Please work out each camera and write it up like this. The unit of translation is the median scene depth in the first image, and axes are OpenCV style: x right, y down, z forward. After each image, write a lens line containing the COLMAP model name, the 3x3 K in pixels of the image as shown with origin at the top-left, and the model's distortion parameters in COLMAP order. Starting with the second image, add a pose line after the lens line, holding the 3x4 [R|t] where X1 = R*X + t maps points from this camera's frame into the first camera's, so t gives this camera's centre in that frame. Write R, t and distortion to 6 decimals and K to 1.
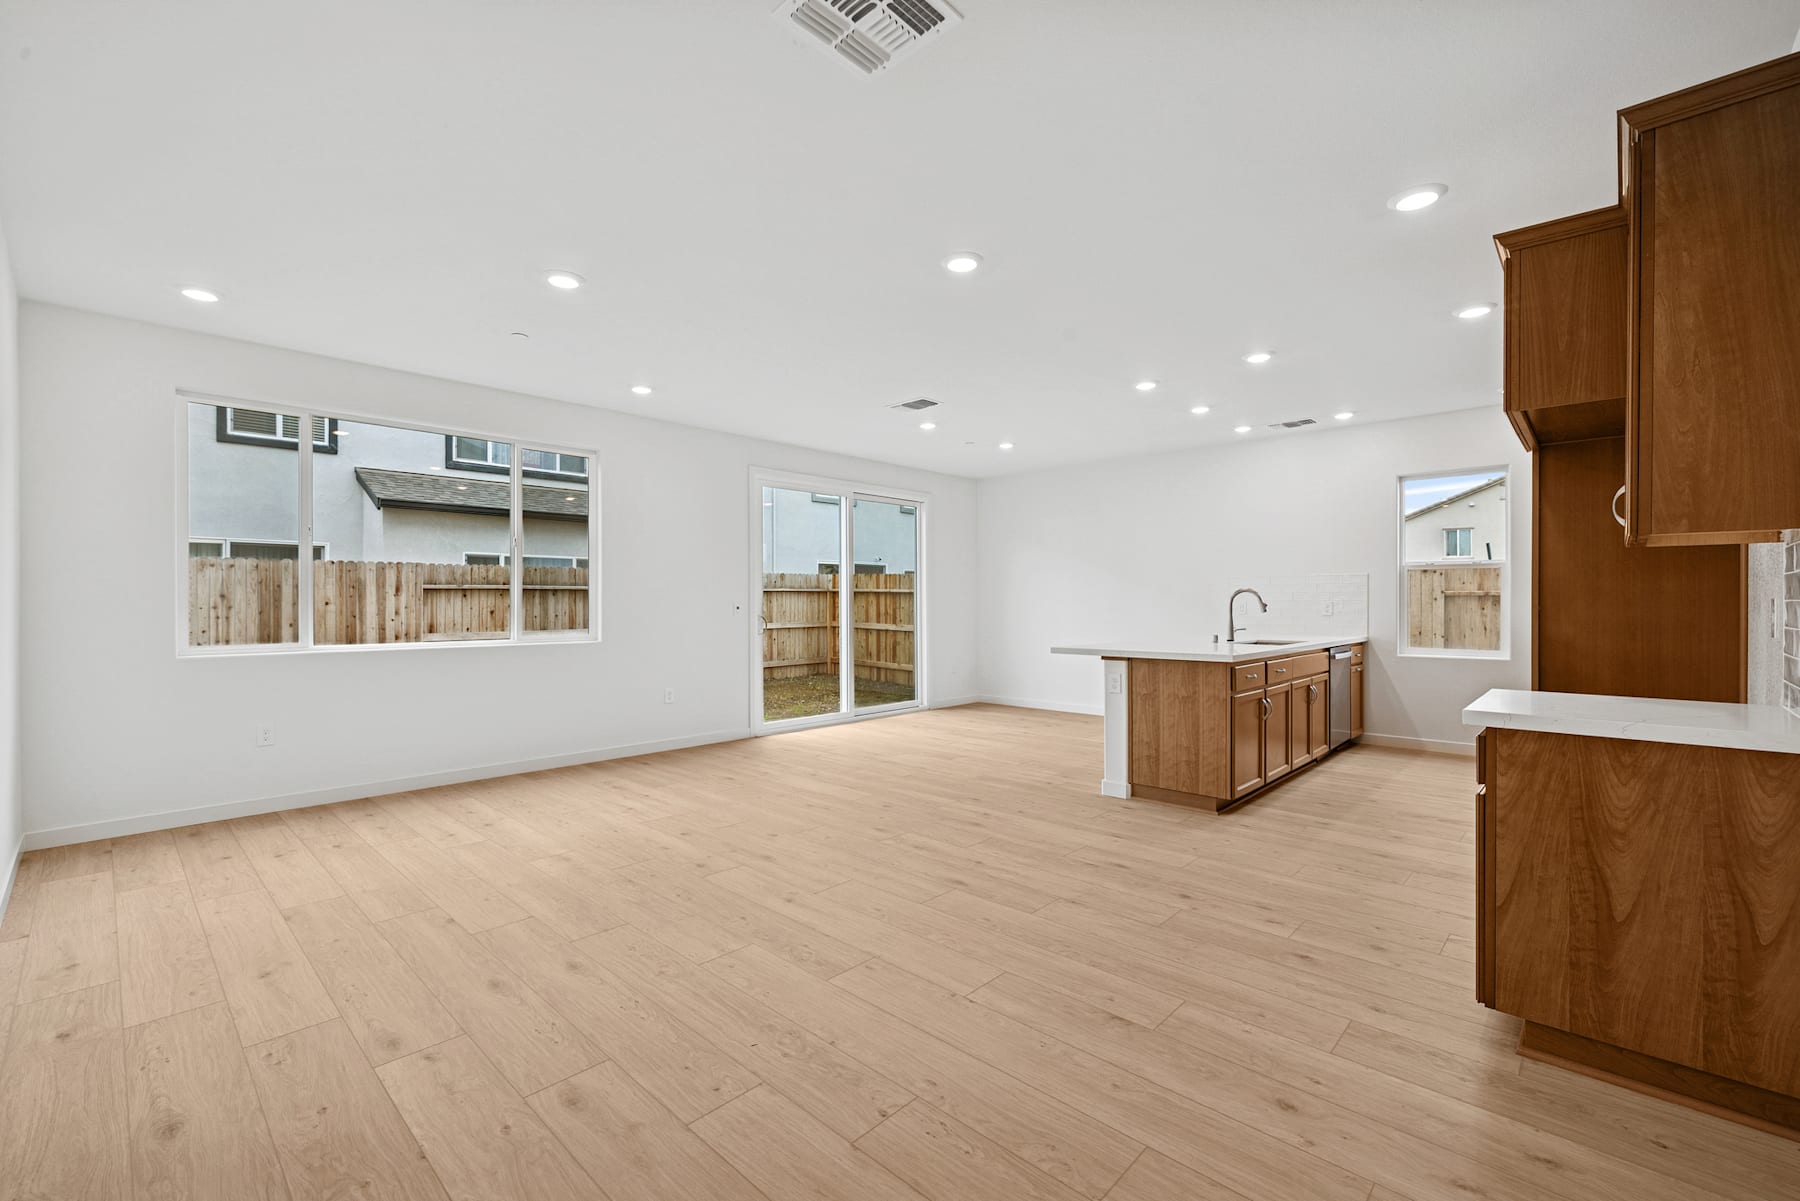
lens RADIAL K [[759.0, 0, 900.8], [0, 759.0, 606.4], [0, 0, 1]] dist [-0.002276, -0.000659]
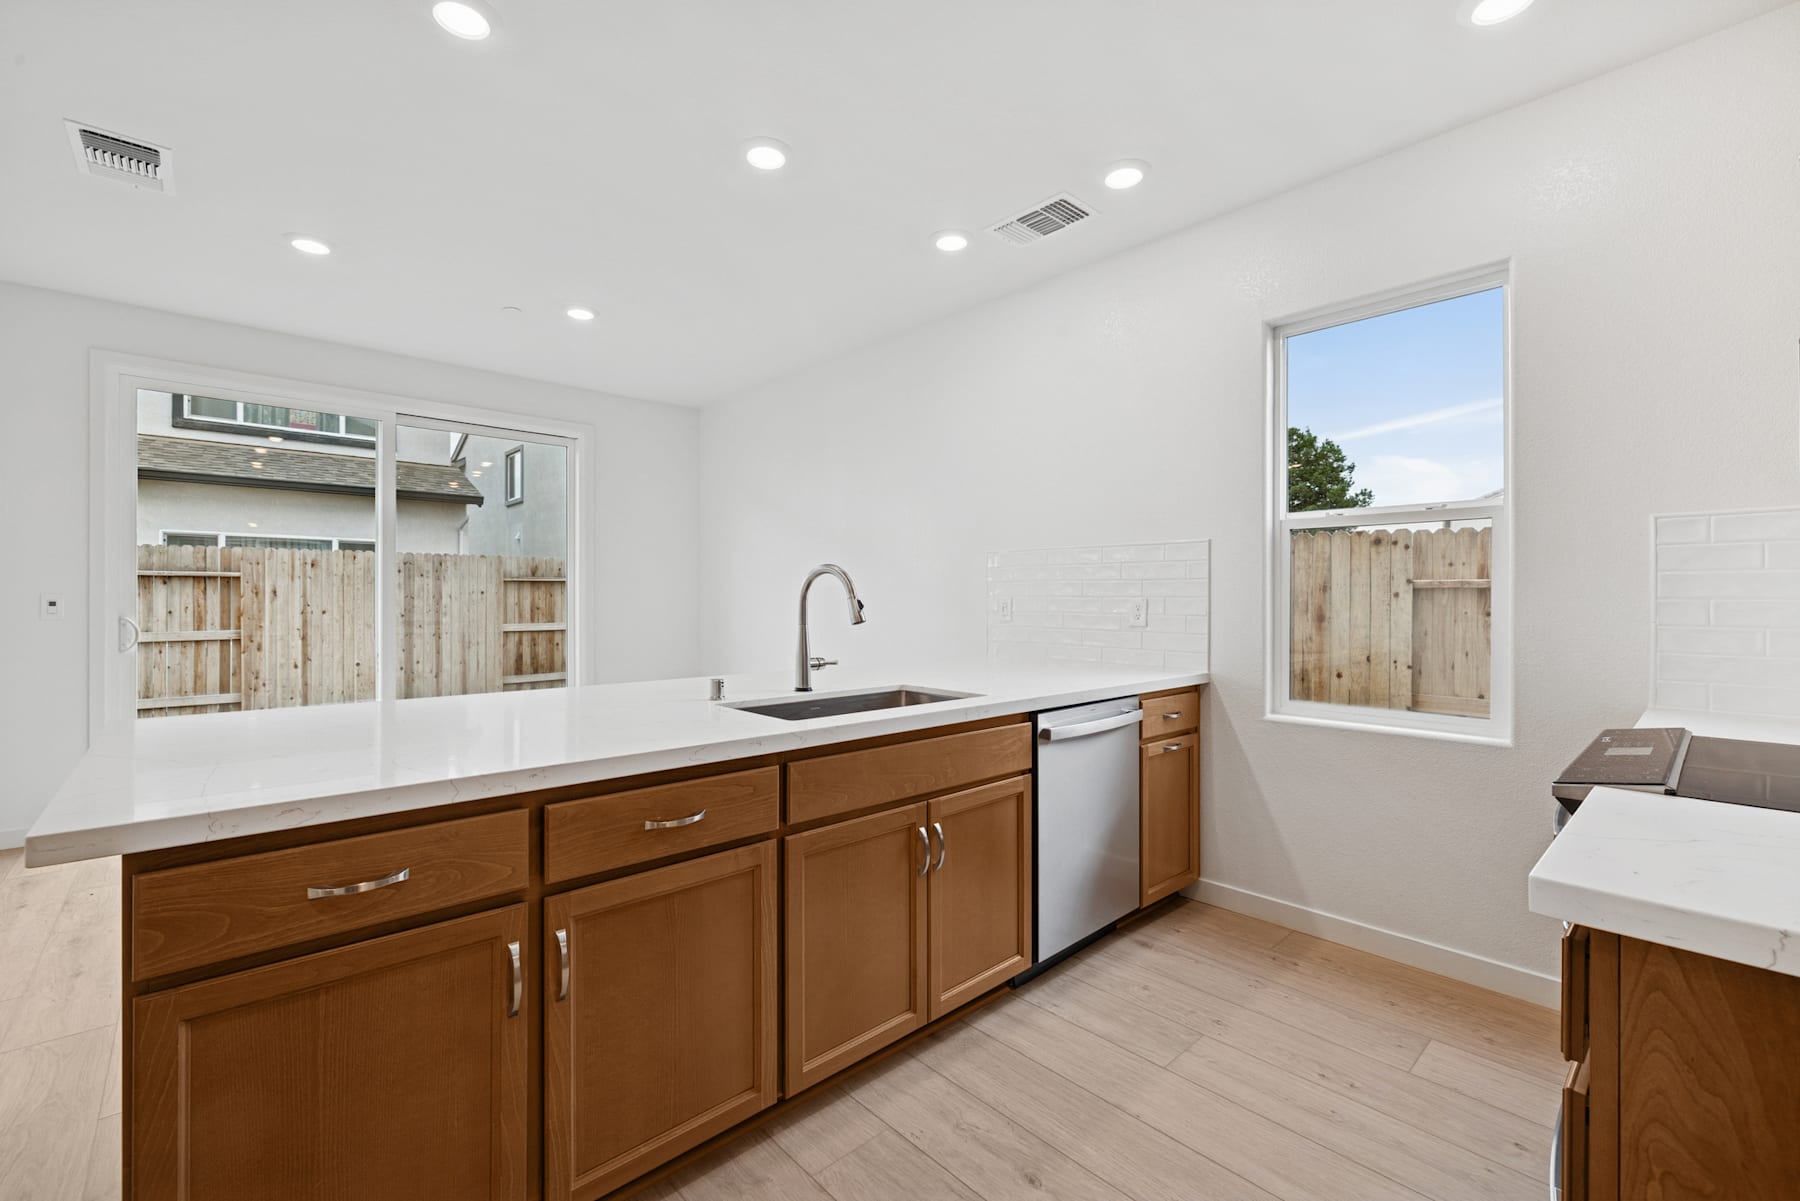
lens RADIAL K [[759.0, 0, 893.9], [0, 759.0, 591.4], [0, 0, 1]] dist [-0.002276, -0.000659]
pose [[0.997144, 0.004951, -0.075361, 0.430258], [-0.005884, 0.999909, -0.012158, -0.003939], [0.075294, 0.012567, 0.997082, 0.486814]]
